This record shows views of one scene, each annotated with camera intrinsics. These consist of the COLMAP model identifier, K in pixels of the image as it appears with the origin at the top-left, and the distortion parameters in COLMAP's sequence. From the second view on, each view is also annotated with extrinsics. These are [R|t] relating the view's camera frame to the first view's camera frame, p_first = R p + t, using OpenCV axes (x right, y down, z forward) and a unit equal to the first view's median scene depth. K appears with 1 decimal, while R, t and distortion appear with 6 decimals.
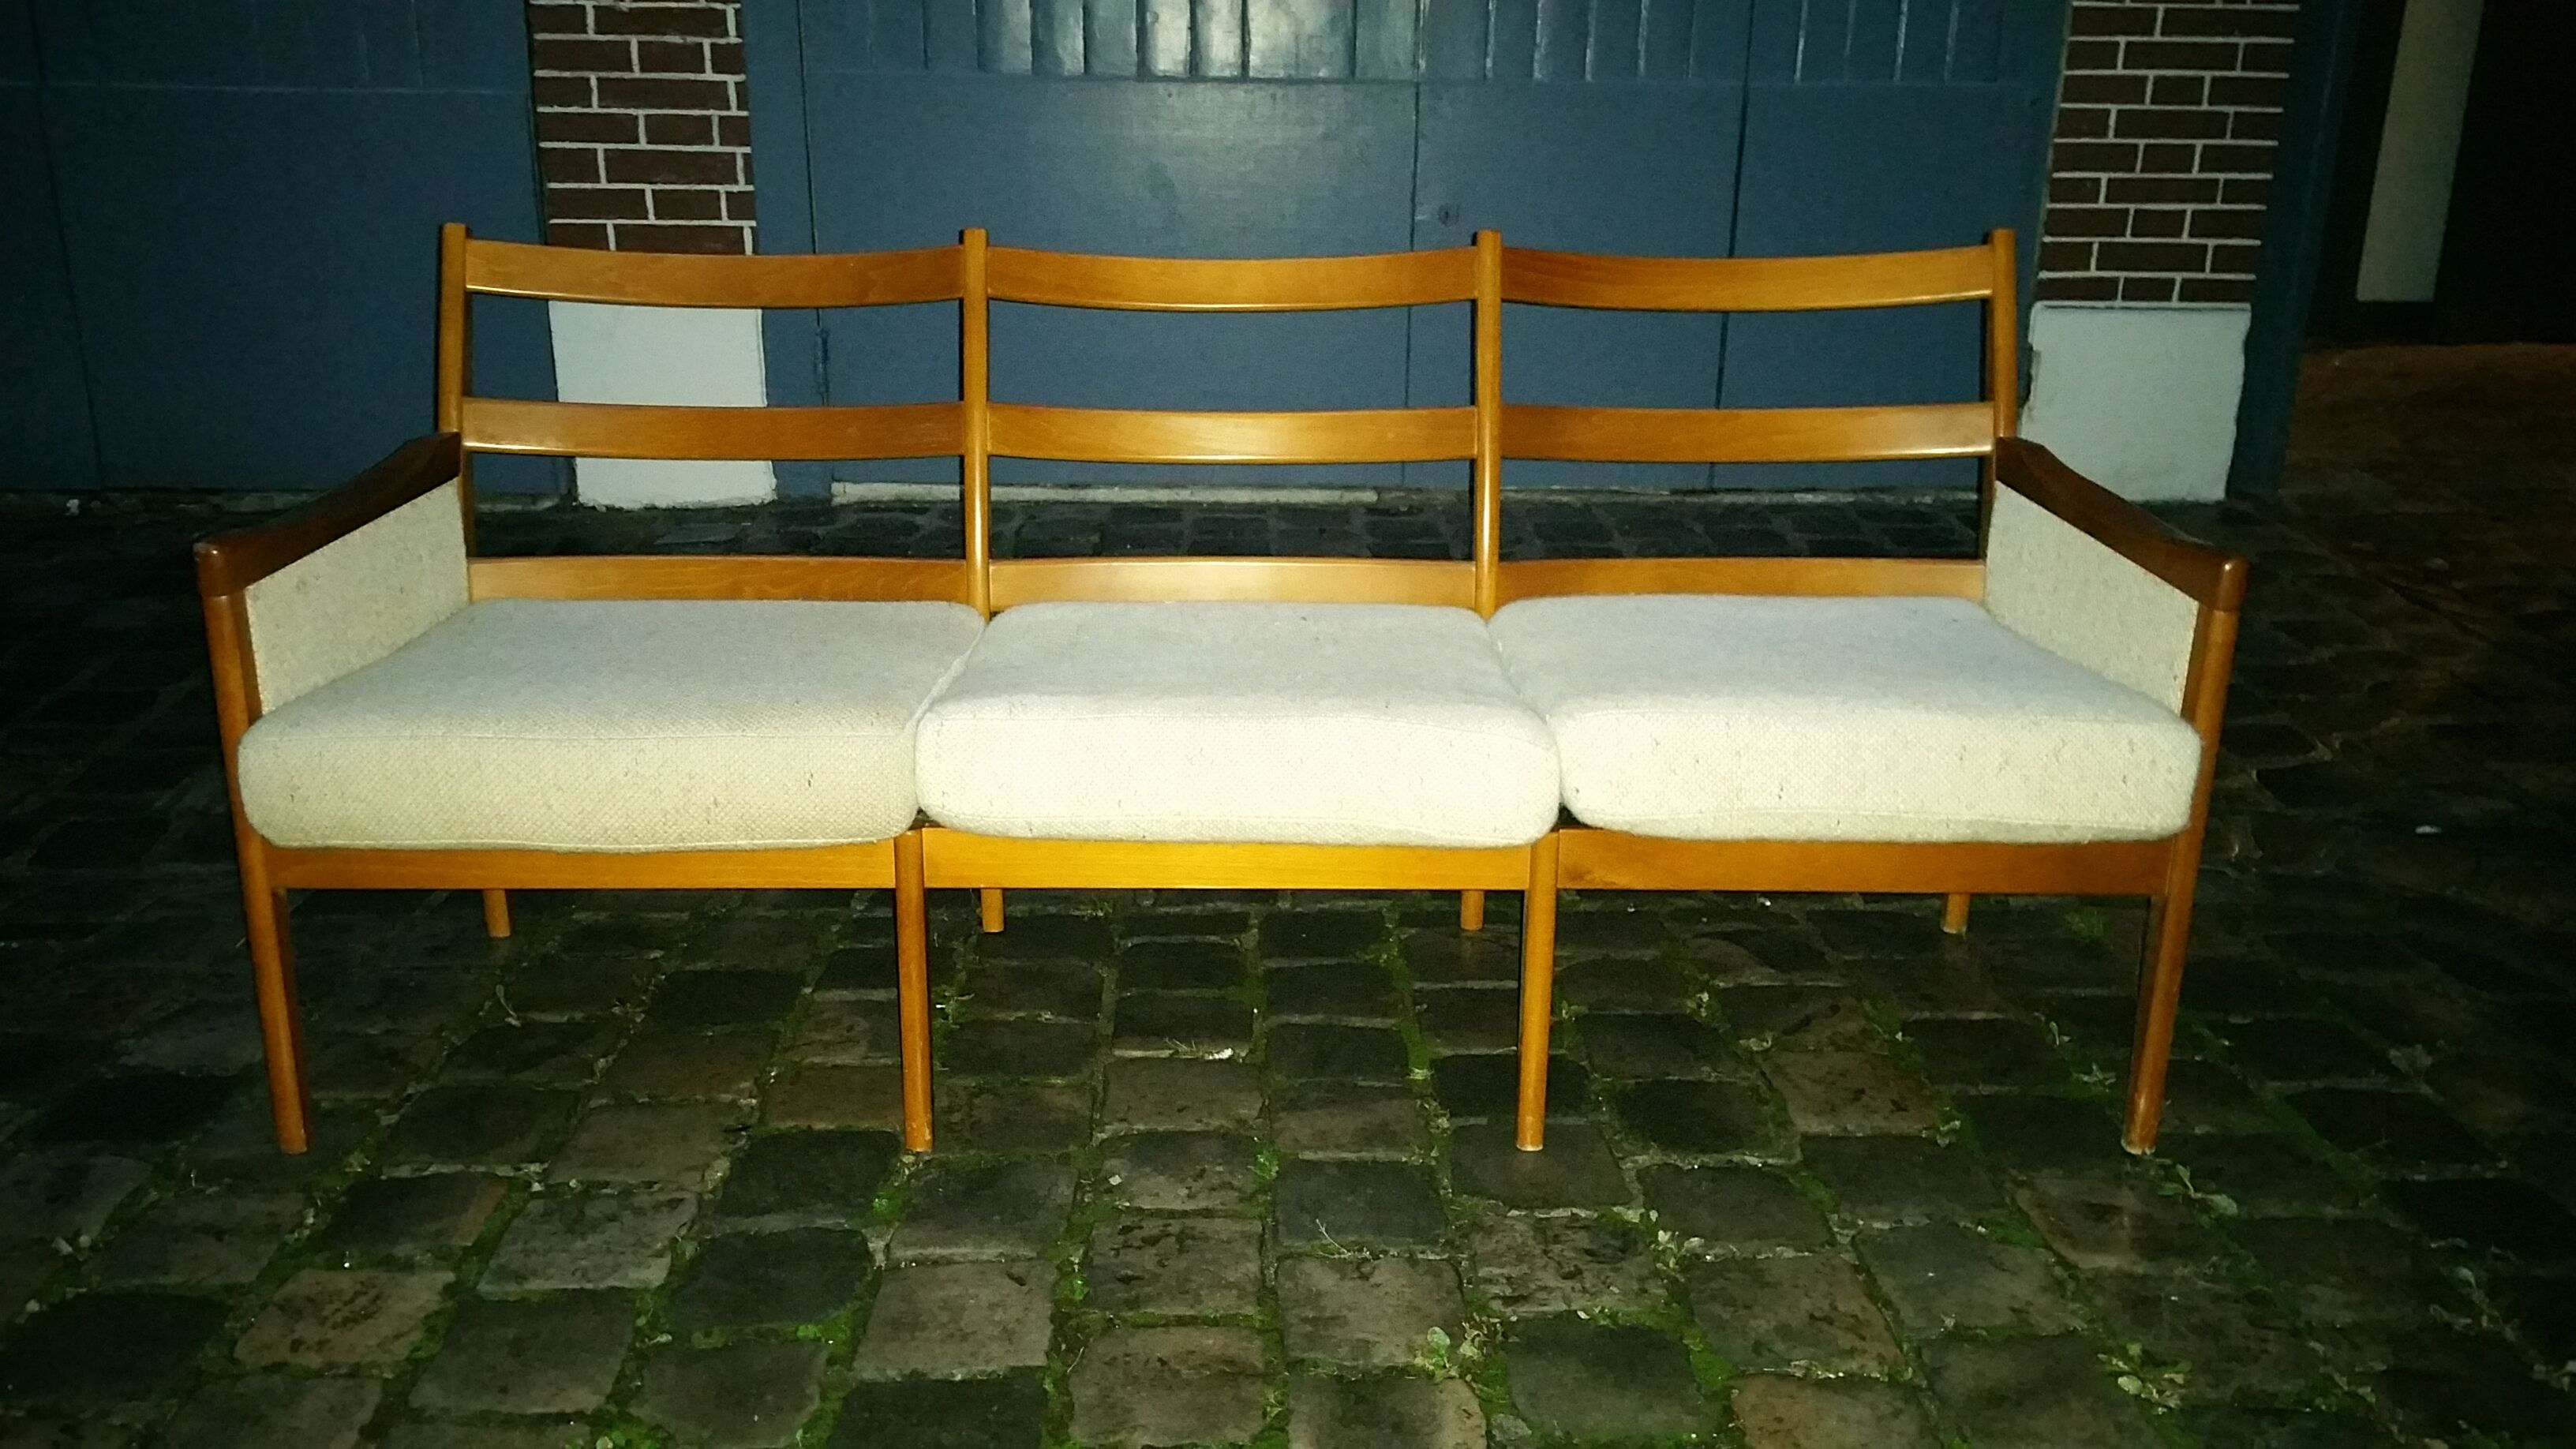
lens RADIAL K [[2162.5, 0, 1278.9], [0, 2162.5, 729.0], [0, 0, 1]] dist [0.017839, -0.054714]
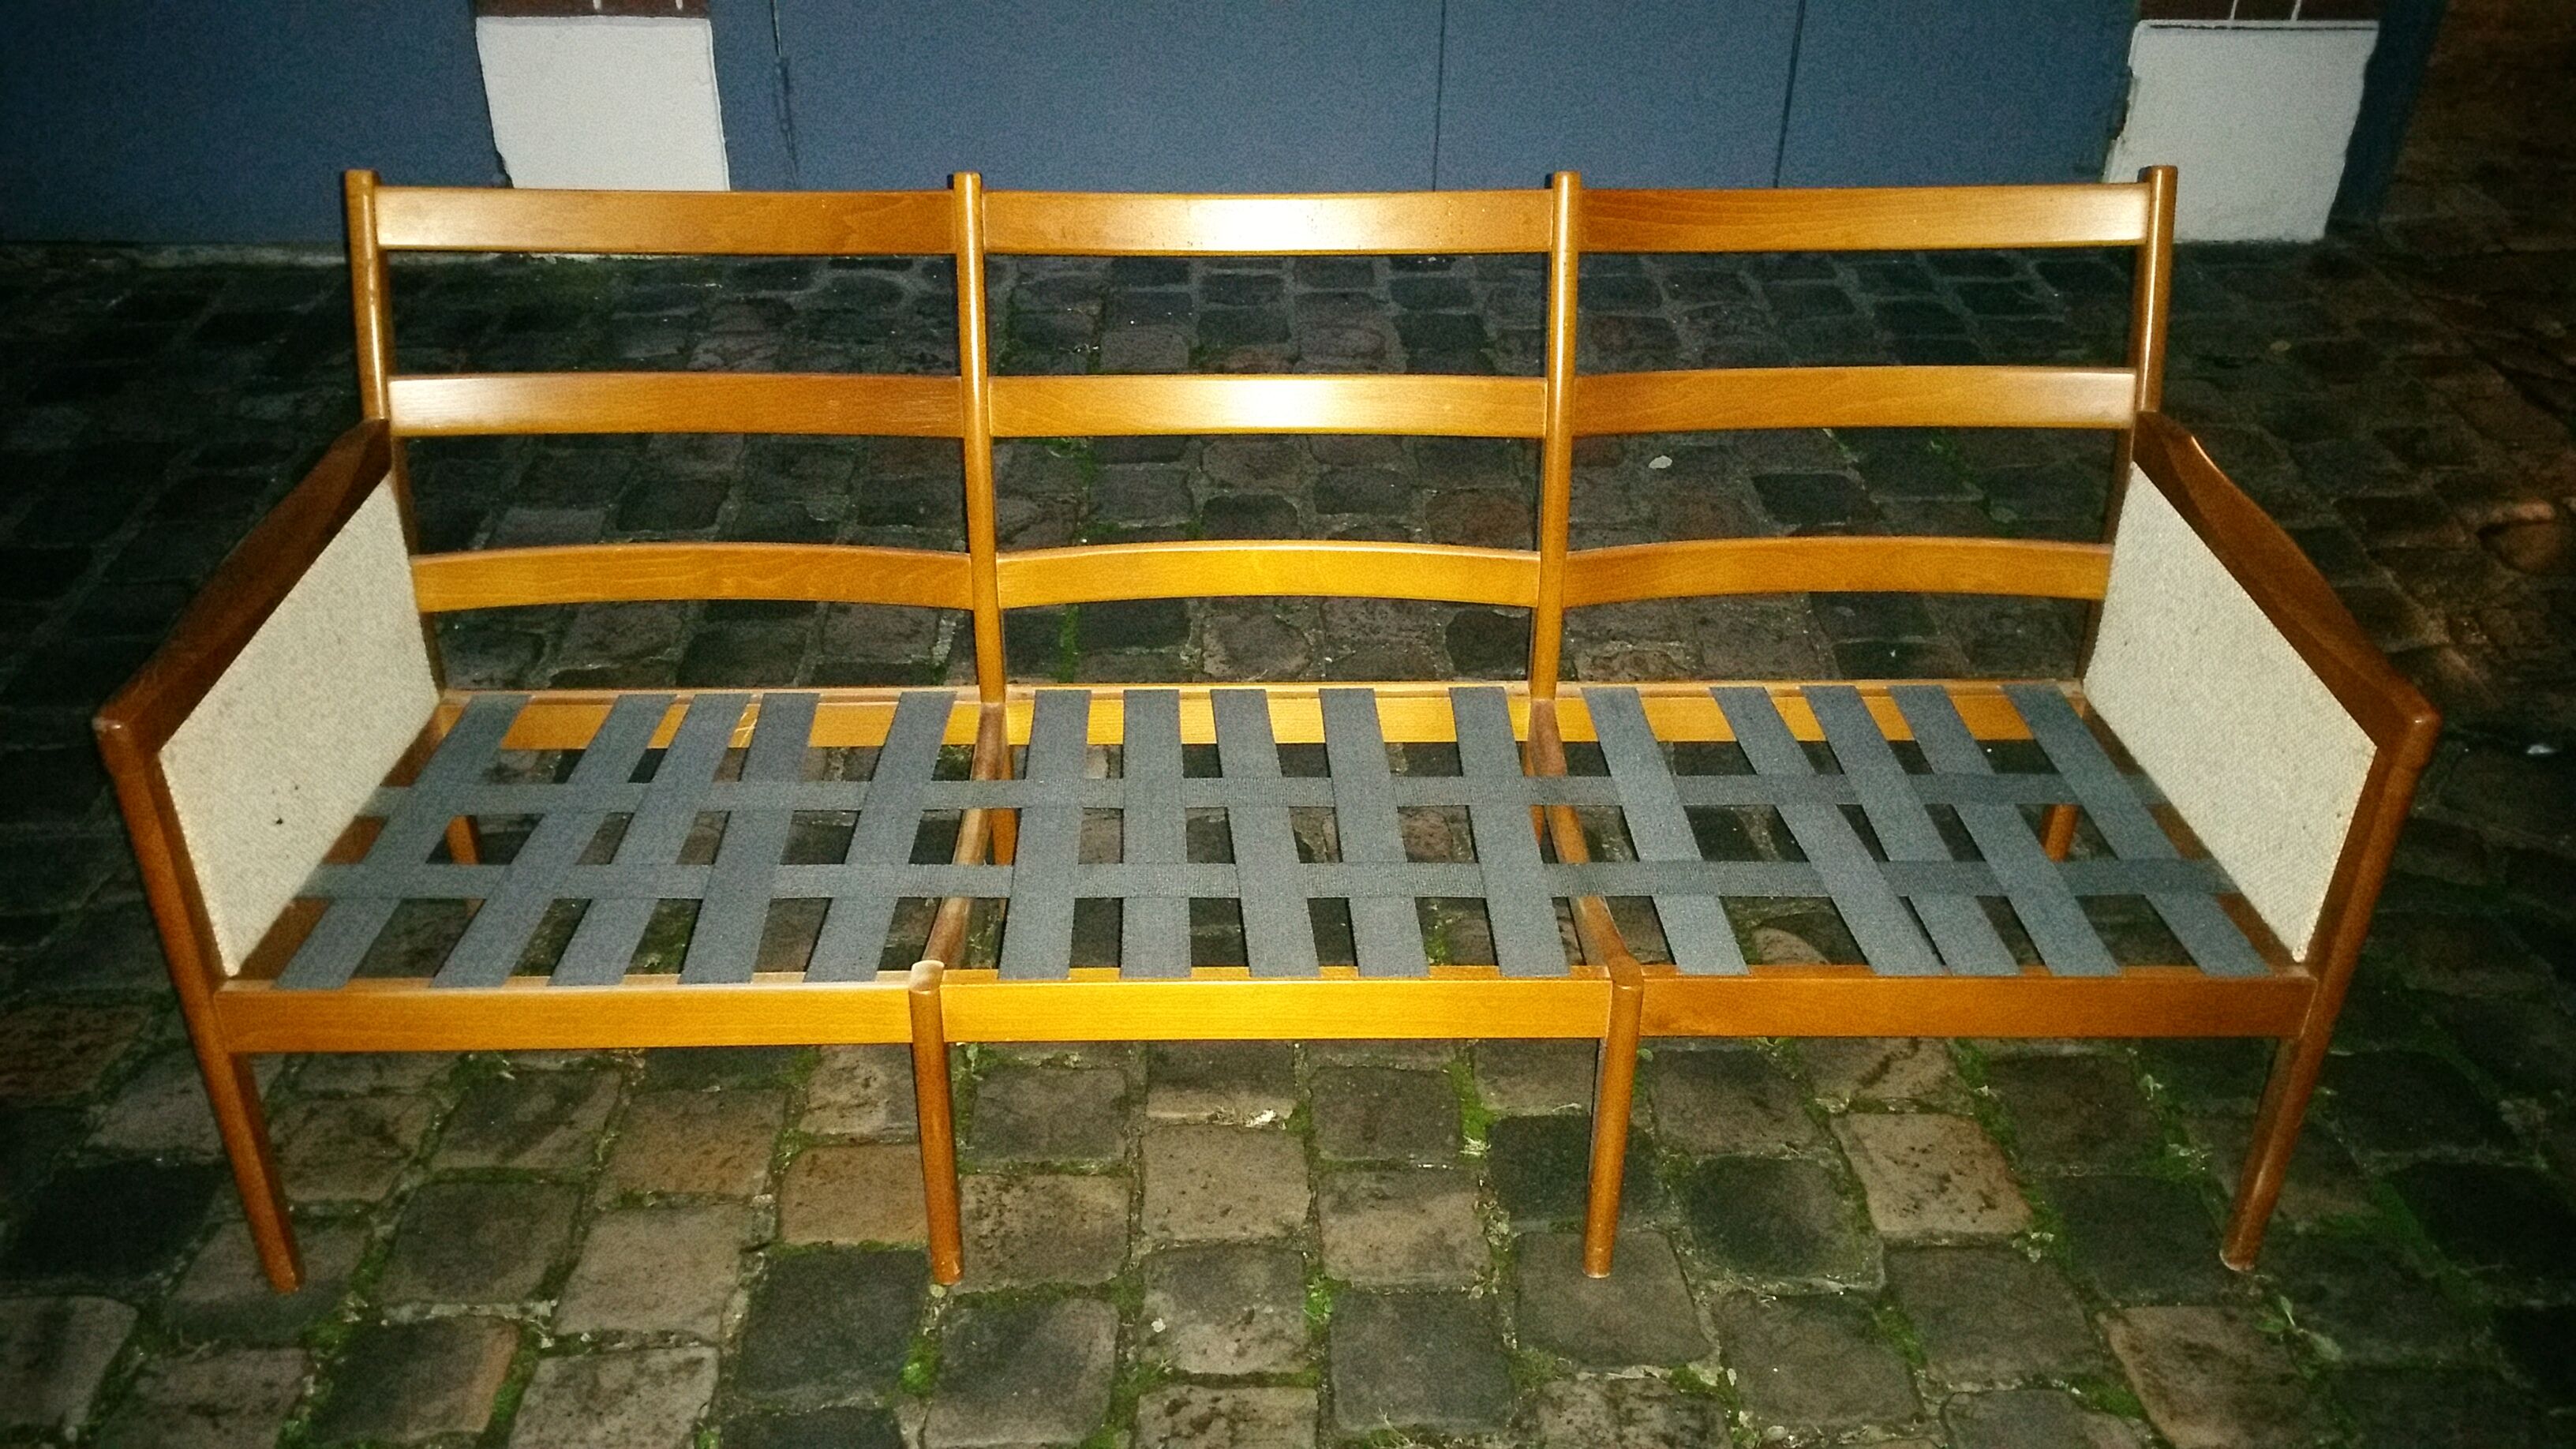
lens RADIAL K [[2162.5, 0, 1275.7], [0, 2162.5, 718.2], [0, 0, 1]] dist [0.017839, -0.054714]
pose [[0.999981, -0.004702, 0.004060, -0.026211], [0.003656, 0.973831, 0.227242, -0.251655], [-0.005022, -0.227223, 0.973830, 0.134472]]
